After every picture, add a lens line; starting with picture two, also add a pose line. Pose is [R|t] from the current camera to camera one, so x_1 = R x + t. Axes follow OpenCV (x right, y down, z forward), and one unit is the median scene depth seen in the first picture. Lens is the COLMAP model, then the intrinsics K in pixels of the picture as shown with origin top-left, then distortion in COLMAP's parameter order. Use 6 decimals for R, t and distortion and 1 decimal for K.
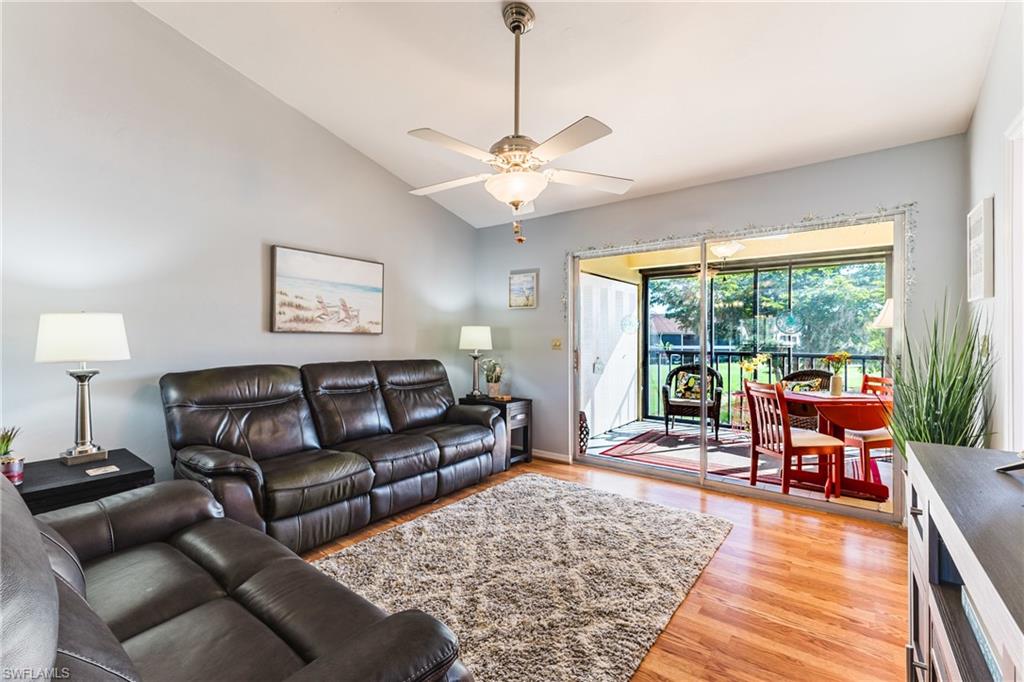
lens RADIAL K [[441.0, 0, 517.9], [0, 441.0, 336.3], [0, 0, 1]] dist [0.005317, 0.000139]
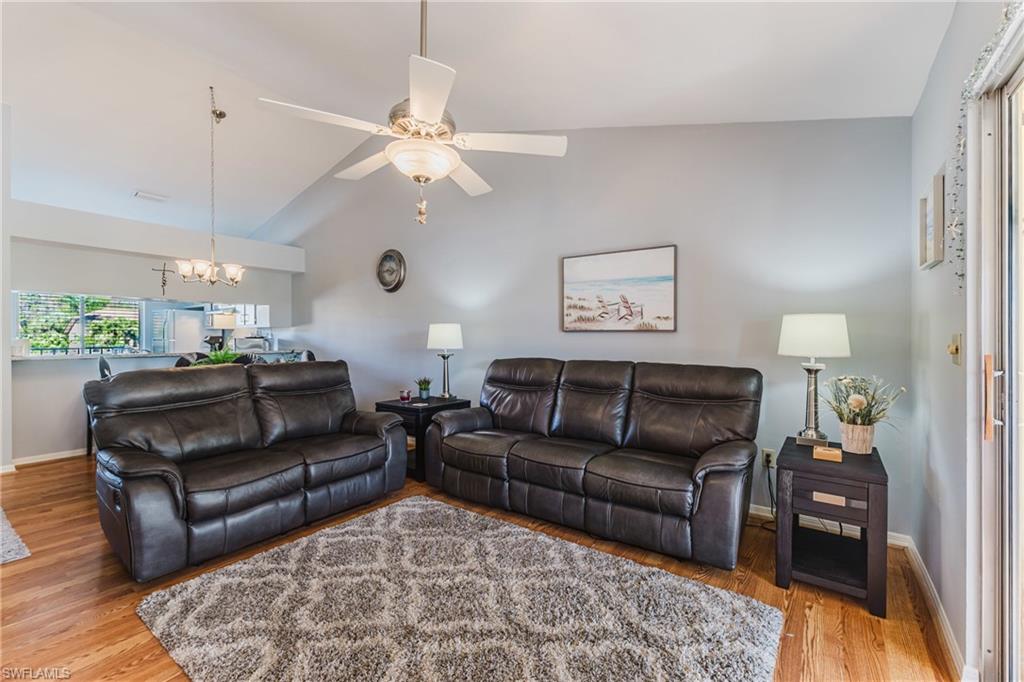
lens RADIAL K [[441.0, 0, 515.4], [0, 441.0, 340.7], [0, 0, 1]] dist [0.005317, 0.000139]
pose [[0.022807, 0.008394, -0.999705, 0.600409], [0.004309, 0.999955, 0.008494, 0.004554], [0.999731, -0.004502, 0.022770, 0.816318]]
